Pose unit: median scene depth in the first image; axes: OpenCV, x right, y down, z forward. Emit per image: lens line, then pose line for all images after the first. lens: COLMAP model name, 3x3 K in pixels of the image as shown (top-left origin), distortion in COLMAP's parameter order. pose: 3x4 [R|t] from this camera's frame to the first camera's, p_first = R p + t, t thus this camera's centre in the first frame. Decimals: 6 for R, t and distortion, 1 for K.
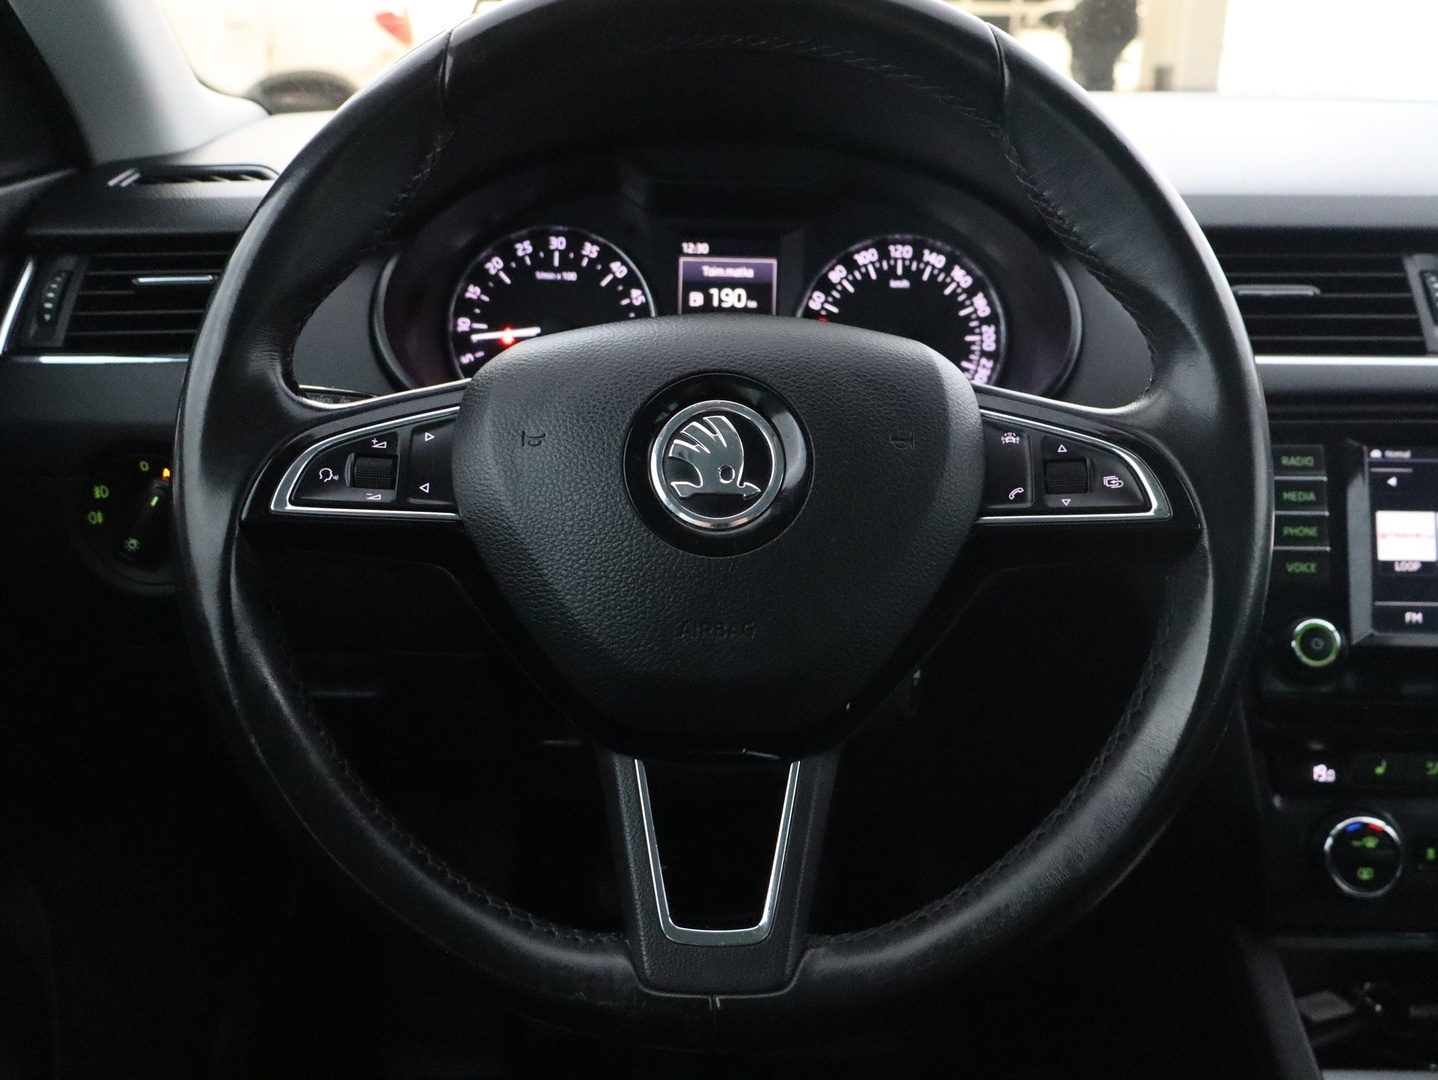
lens RADIAL K [[1336.6, 0, 719.0], [0, 1336.6, 540.0], [0, 0, 1]] dist [-0.002175, -0.001583]
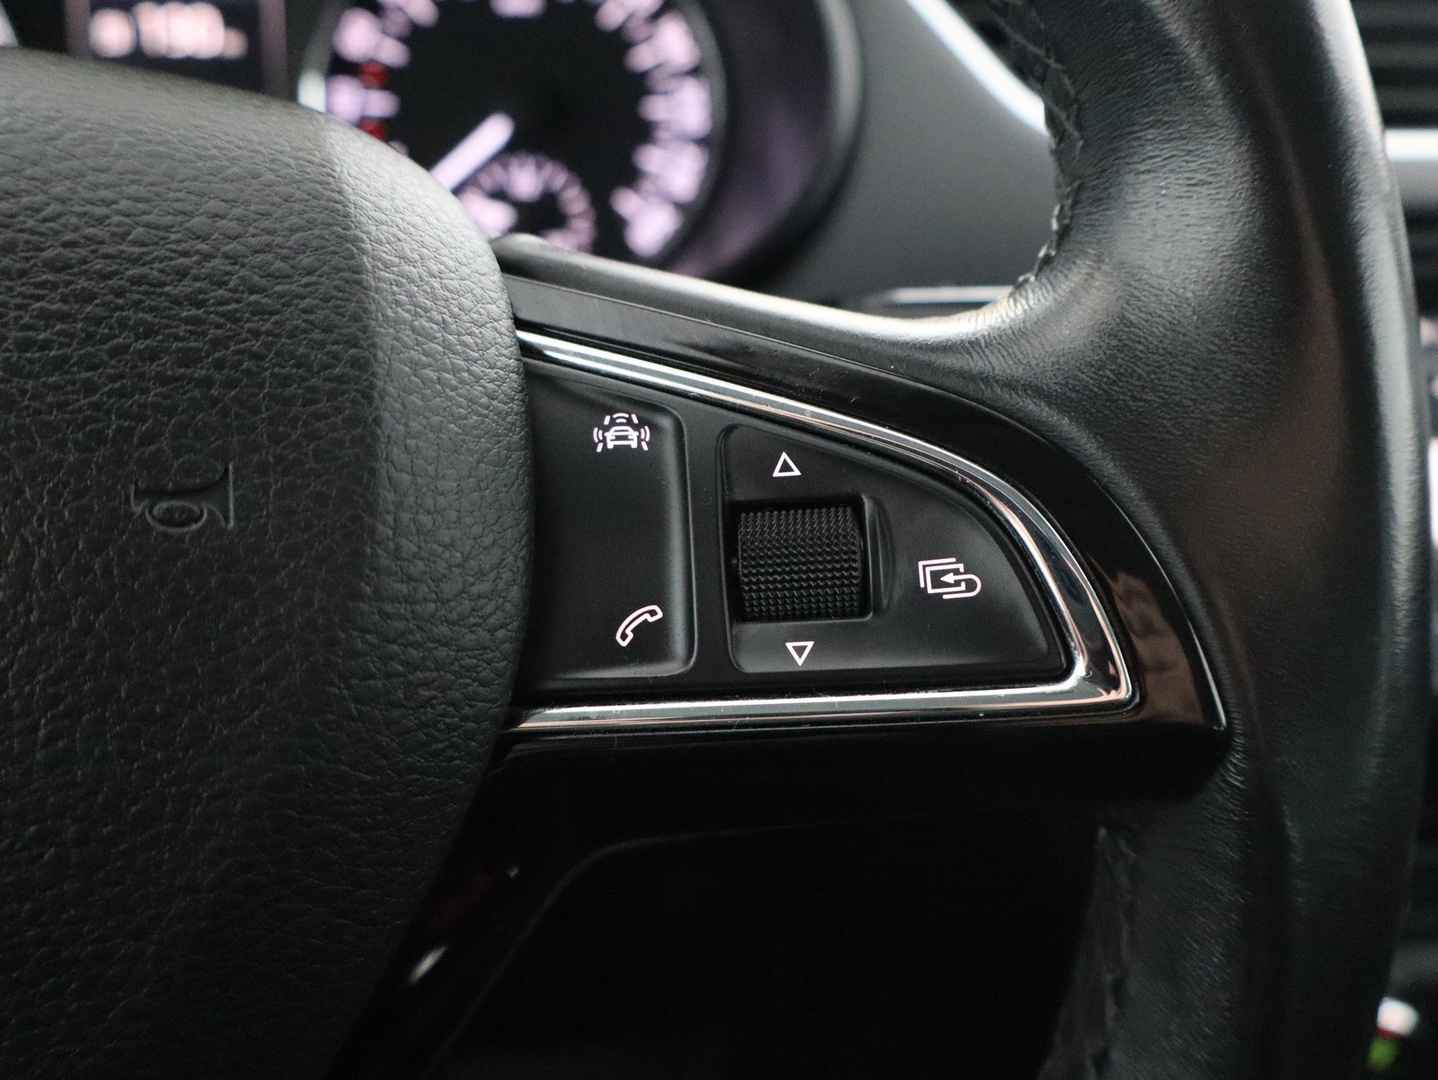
lens RADIAL K [[1336.6, 0, 719.0], [0, 1336.6, 540.0], [0, 0, 1]] dist [-0.002175, -0.001583]
pose [[0.986593, -0.058374, 0.152402, 0.124958], [0.033891, 0.986768, 0.158557, -0.064917], [-0.159641, -0.151266, 0.975517, 0.451321]]
